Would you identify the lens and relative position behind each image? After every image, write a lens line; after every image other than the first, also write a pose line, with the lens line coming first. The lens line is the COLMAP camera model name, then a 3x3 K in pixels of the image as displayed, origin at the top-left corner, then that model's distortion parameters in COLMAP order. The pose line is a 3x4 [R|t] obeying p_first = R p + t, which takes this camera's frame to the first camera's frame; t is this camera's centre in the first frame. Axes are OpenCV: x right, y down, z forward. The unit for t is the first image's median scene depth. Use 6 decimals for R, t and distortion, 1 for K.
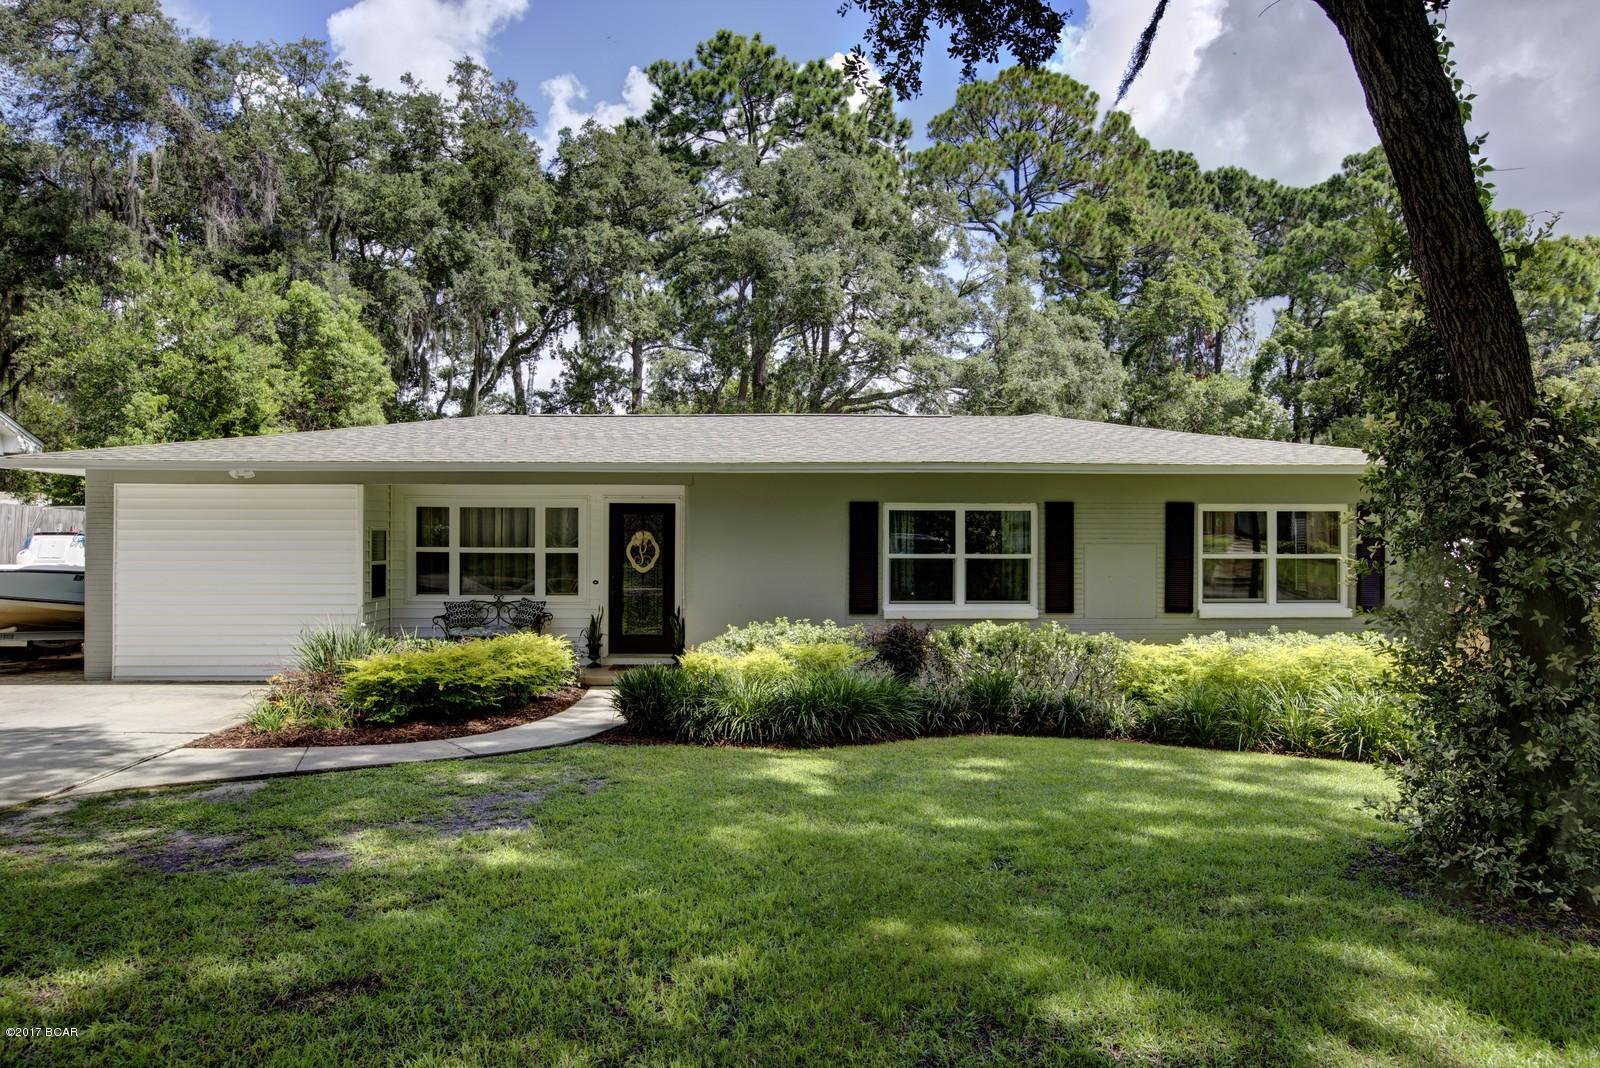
lens RADIAL K [[1147.4, 0, 800.1], [0, 1147.4, 536.8], [0, 0, 1]] dist [0.006632, 0.000357]
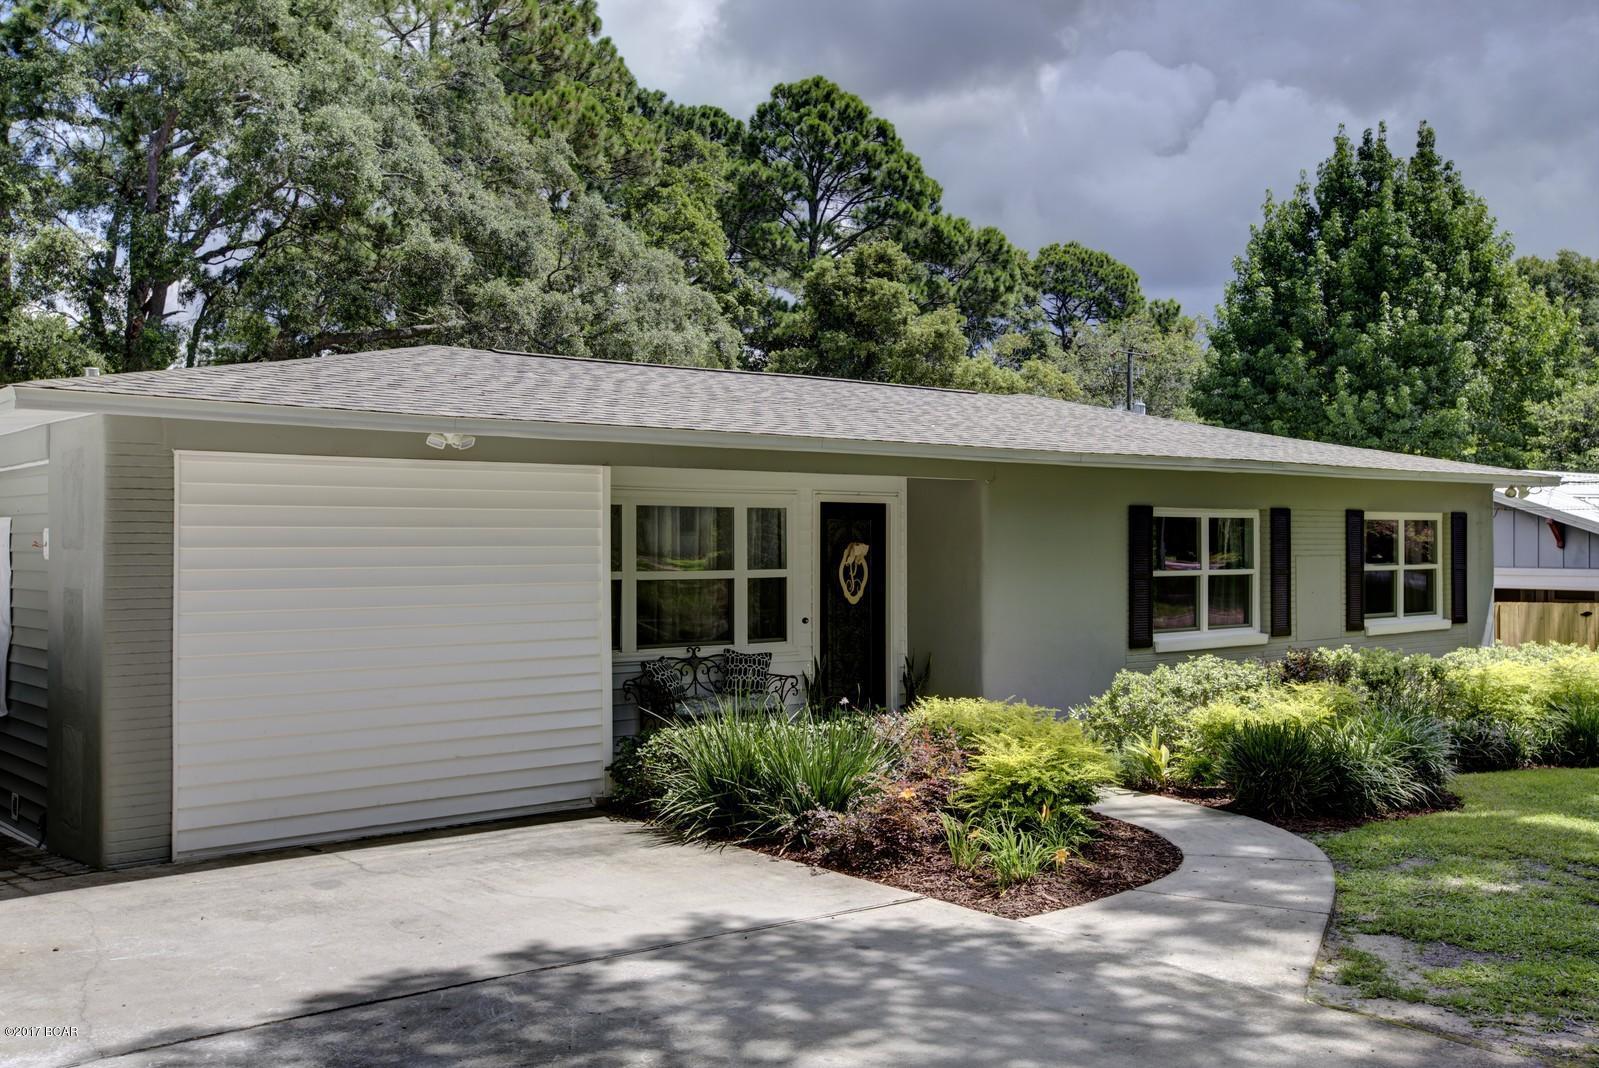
lens RADIAL K [[1607.6, 0, 799.6], [0, 1607.6, 532.2], [0, 0, 1]] dist [0.024440, 0.000000]
pose [[0.748678, 0.000184, 0.662933, -0.798115], [0.000338, 1.000000, -0.000659, -0.011009], [-0.662933, 0.000718, 0.748678, 0.306808]]
